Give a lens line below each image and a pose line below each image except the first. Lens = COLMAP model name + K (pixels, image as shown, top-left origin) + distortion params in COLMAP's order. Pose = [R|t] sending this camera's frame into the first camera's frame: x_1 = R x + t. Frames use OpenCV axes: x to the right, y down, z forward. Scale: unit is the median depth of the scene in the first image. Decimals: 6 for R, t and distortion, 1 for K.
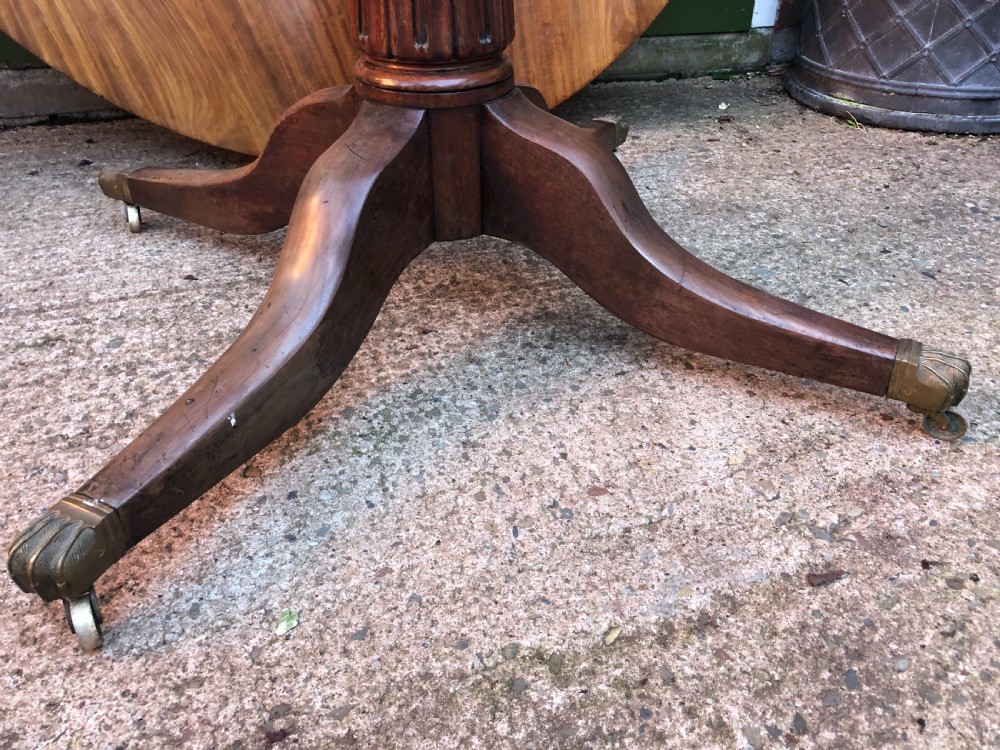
lens RADIAL K [[832.8, 0, 510.2], [0, 832.8, 373.2], [0, 0, 1]] dist [0.015281, 0.007620]
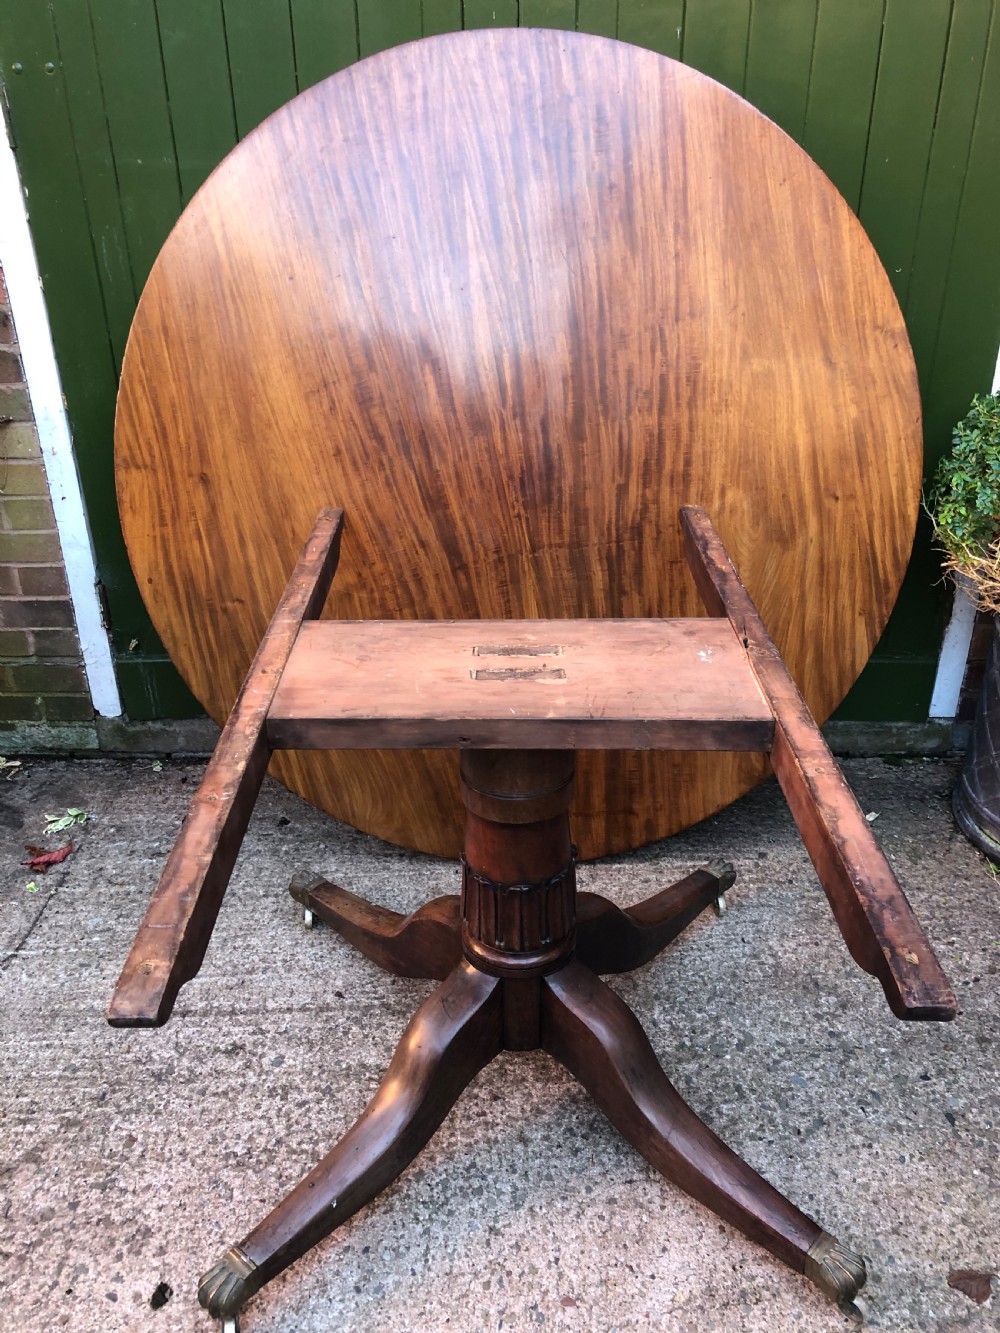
lens RADIAL K [[1110.1, 0, 497.7], [0, 1110.1, 662.0], [0, 0, 1]] dist [0.015281, 0.007620]
pose [[0.958748, 0.115187, -0.259874, 0.300570], [-0.144857, 0.984586, -0.098010, -0.607573], [0.244579, 0.131611, 0.960656, -0.828652]]
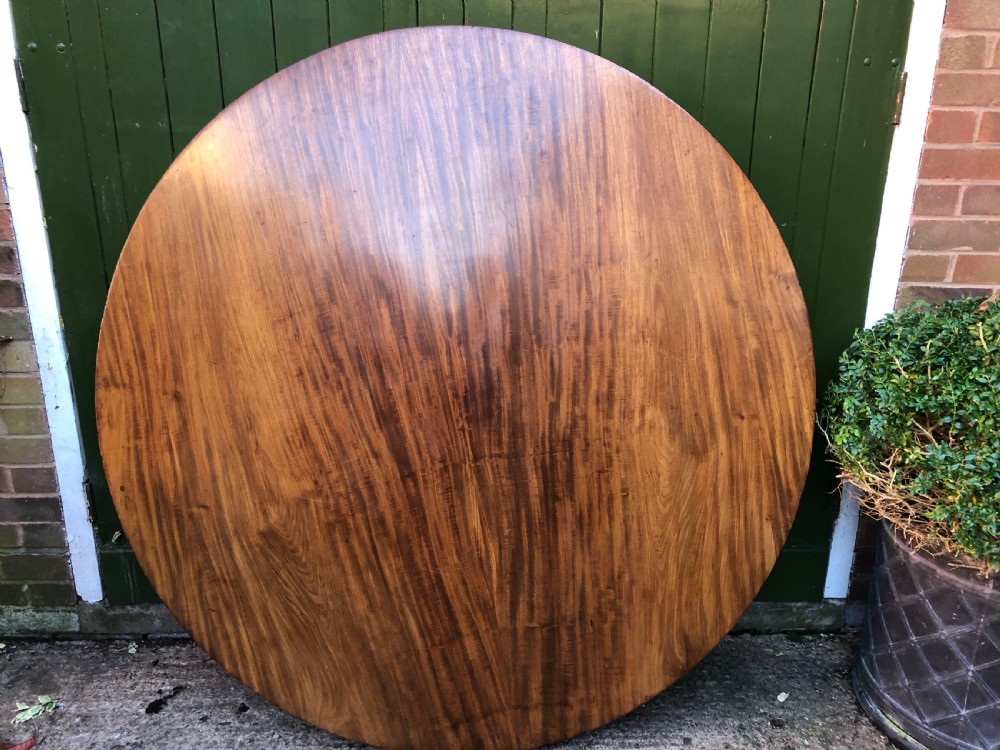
lens RADIAL K [[832.8, 0, 502.8], [0, 832.8, 359.5], [0, 0, 1]] dist [0.015281, 0.007620]
pose [[0.969974, 0.079934, -0.229697, 0.229357], [-0.140196, 0.955510, -0.259510, -0.808664], [0.198734, 0.283920, 0.938027, -0.480254]]
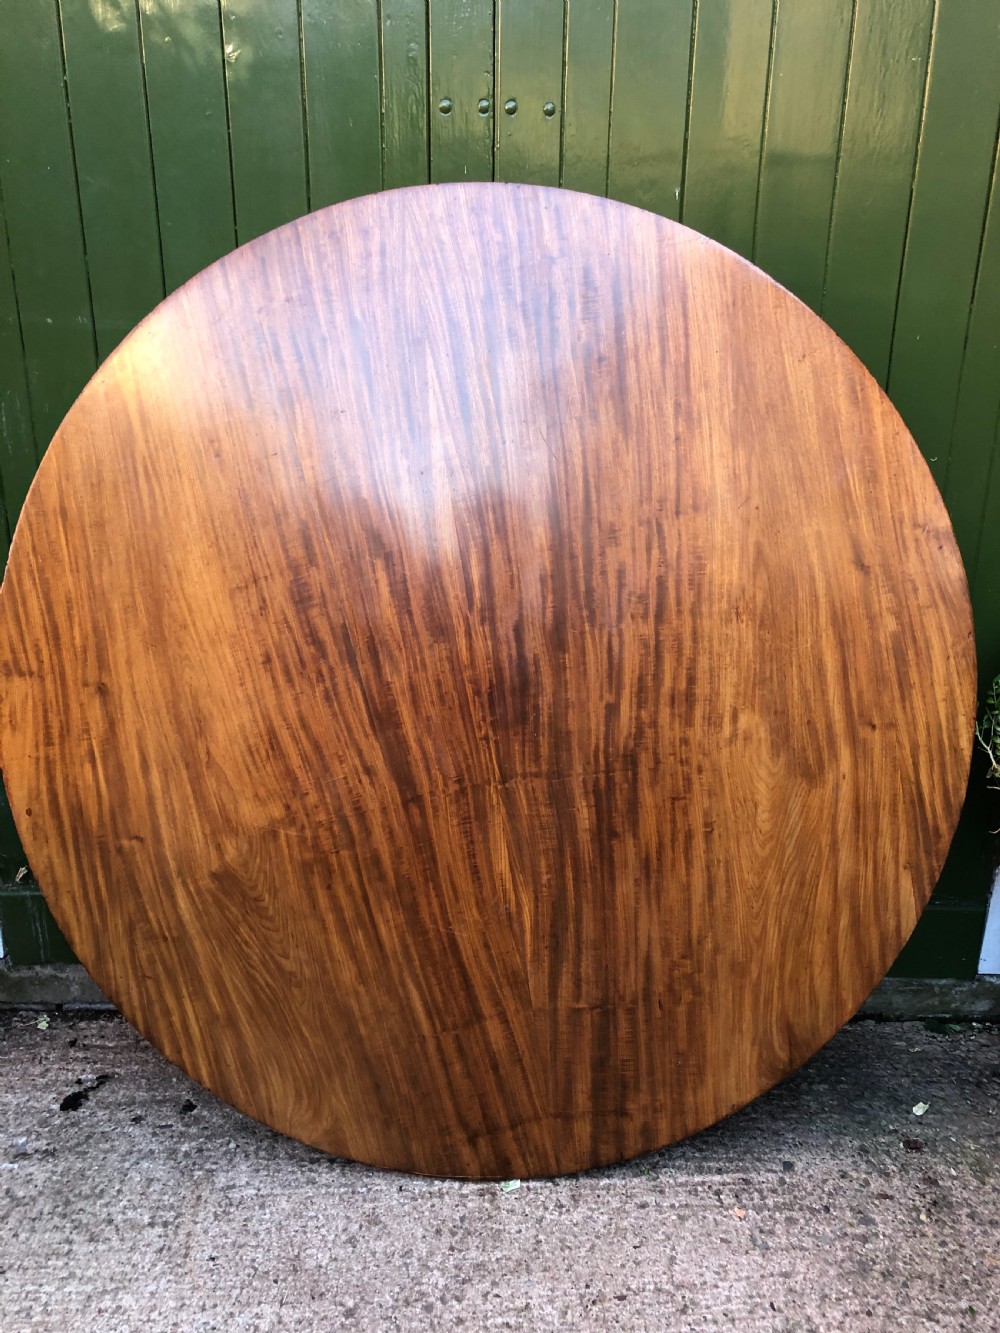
lens RADIAL K [[1110.1, 0, 492.4], [0, 1110.1, 661.7], [0, 0, 1]] dist [0.015281, 0.007620]
pose [[0.960925, 0.094322, -0.260244, 0.196311], [-0.157592, 0.959332, -0.234196, -0.826999], [0.227571, 0.266057, 0.936710, -0.439636]]
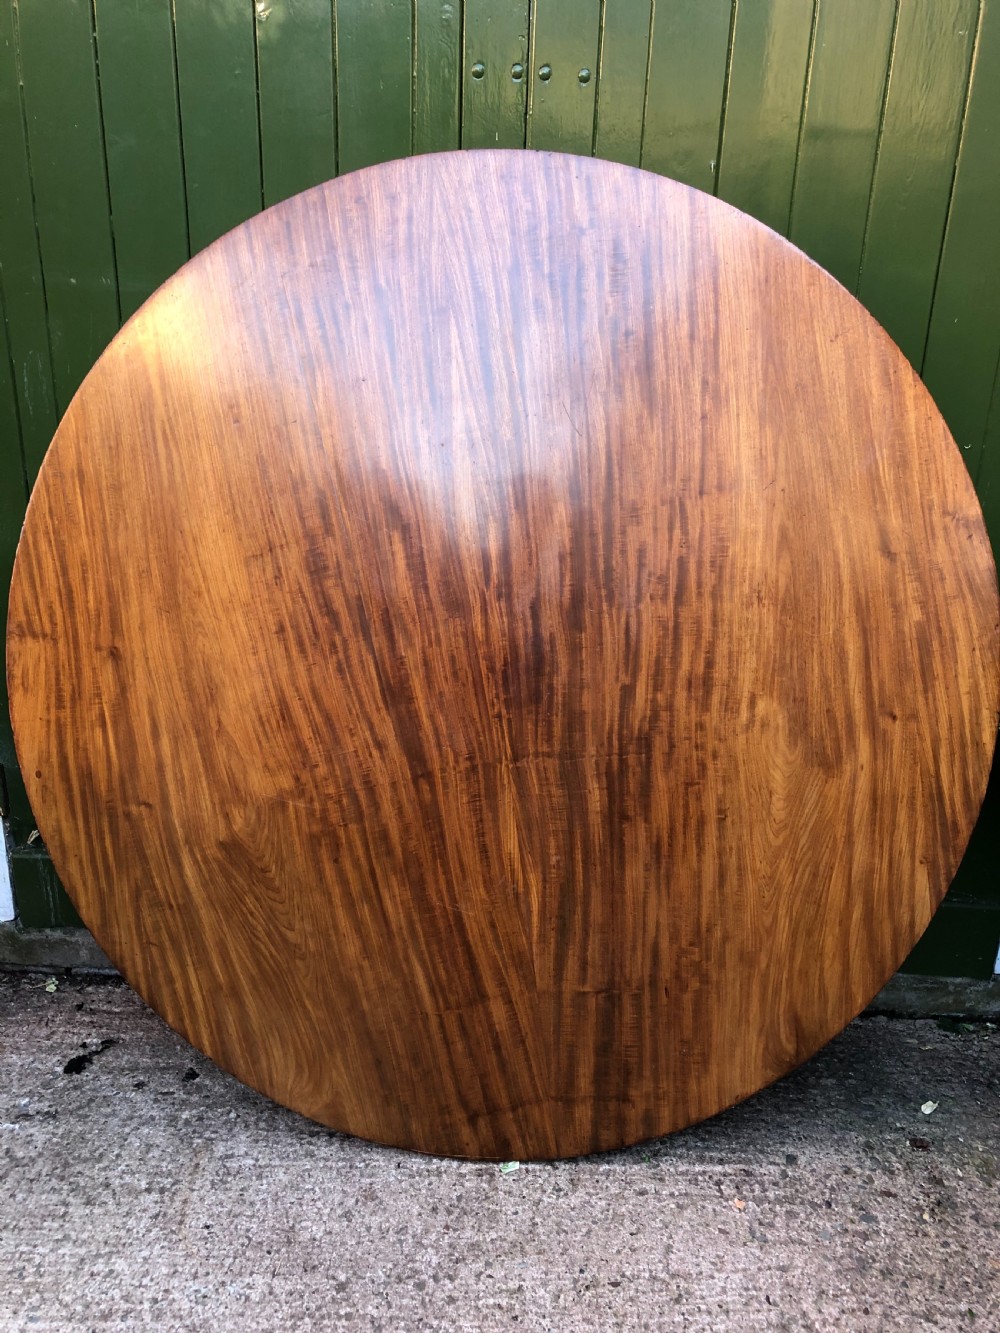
lens RADIAL K [[1110.1, 0, 500.4], [0, 1110.1, 659.4], [0, 0, 1]] dist [0.015281, 0.007620]
pose [[0.951577, 0.129157, -0.278960, 0.217074], [-0.193860, 0.956391, -0.218481, -0.826888], [0.238577, 0.261981, 0.935119, -0.406854]]
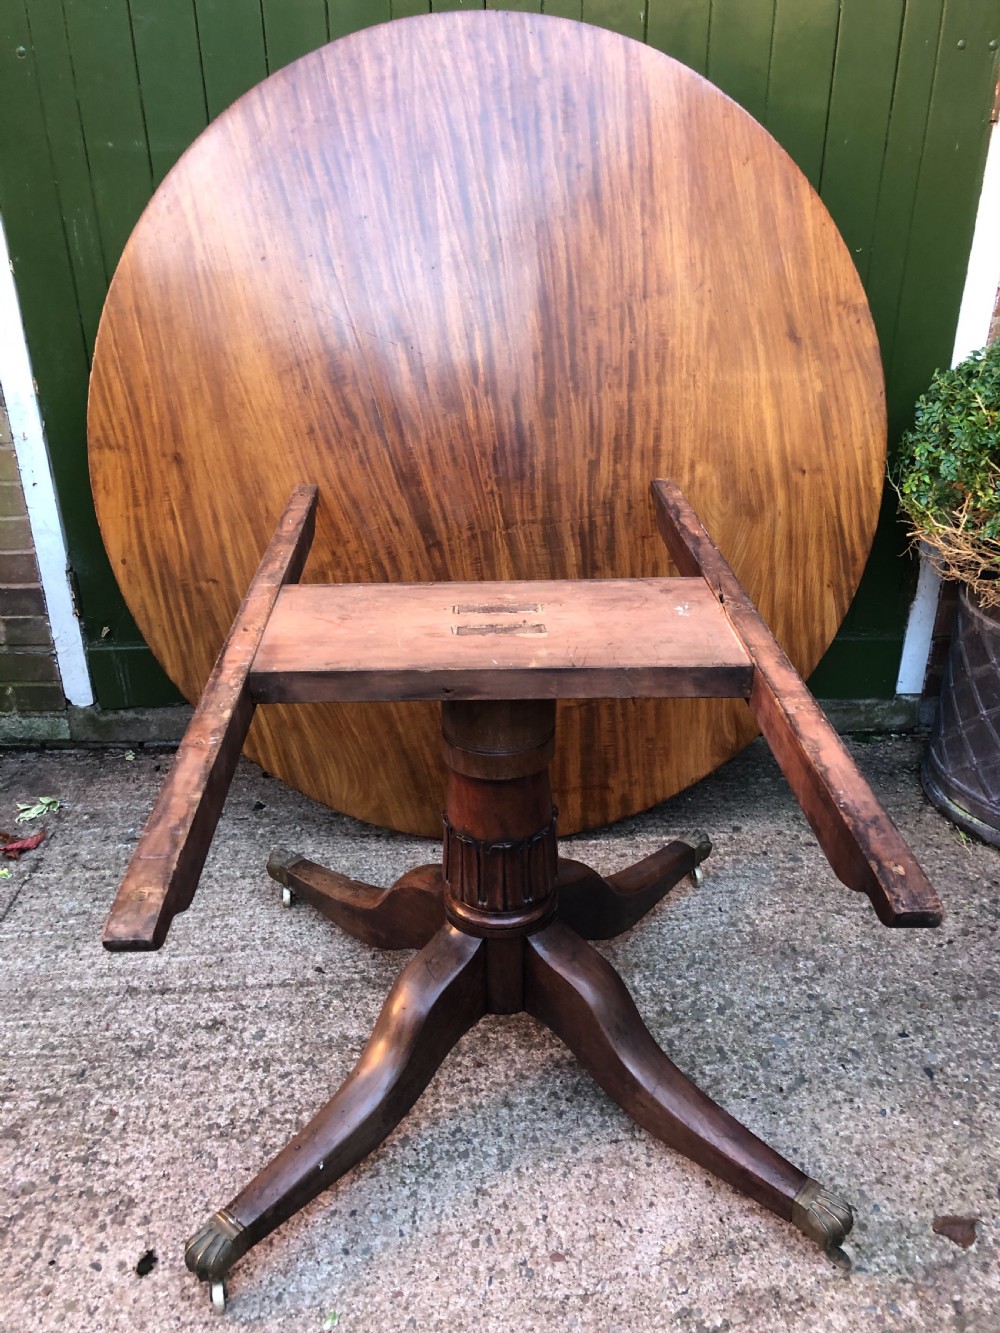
lens RADIAL K [[1110.1, 0, 490.9], [0, 1110.1, 655.9], [0, 0, 1]] dist [0.015281, 0.007620]
pose [[0.966825, 0.096819, -0.236382, 0.289731], [-0.128370, 0.984202, -0.121929, -0.517598], [0.220843, 0.148228, 0.963980, -0.835837]]
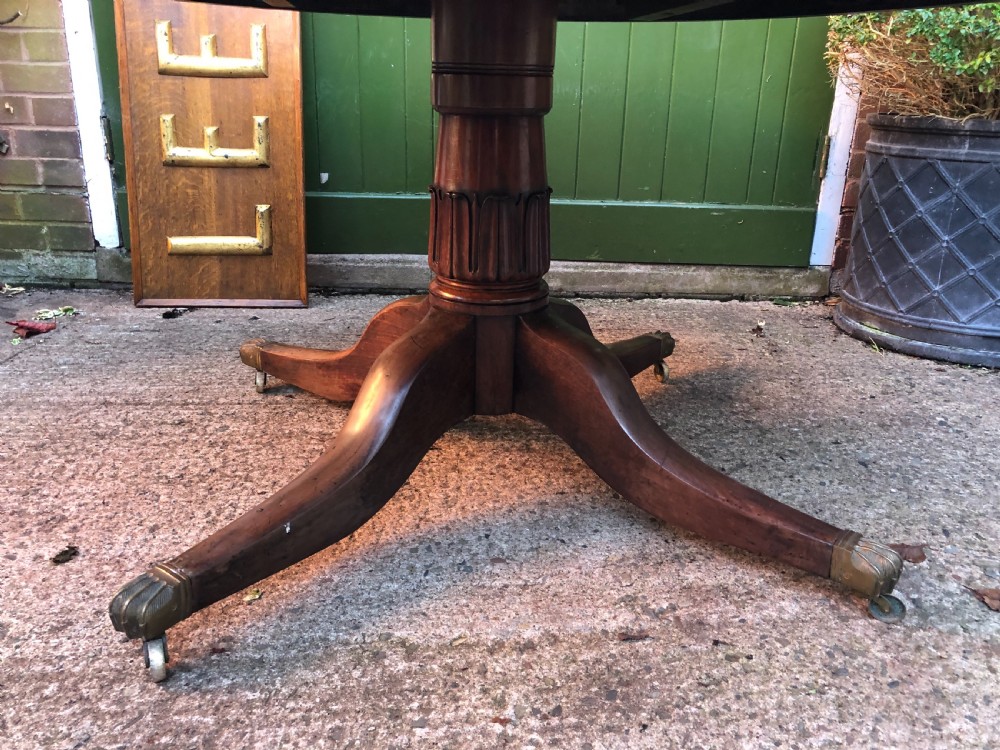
lens RADIAL K [[832.8, 0, 500.3], [0, 832.8, 356.0], [0, 0, 1]] dist [0.015281, 0.007620]
pose [[0.969081, 0.098511, -0.226225, 0.323040], [-0.154938, 0.956499, -0.247194, 0.134349], [0.192032, 0.274601, 0.942188, -0.308731]]
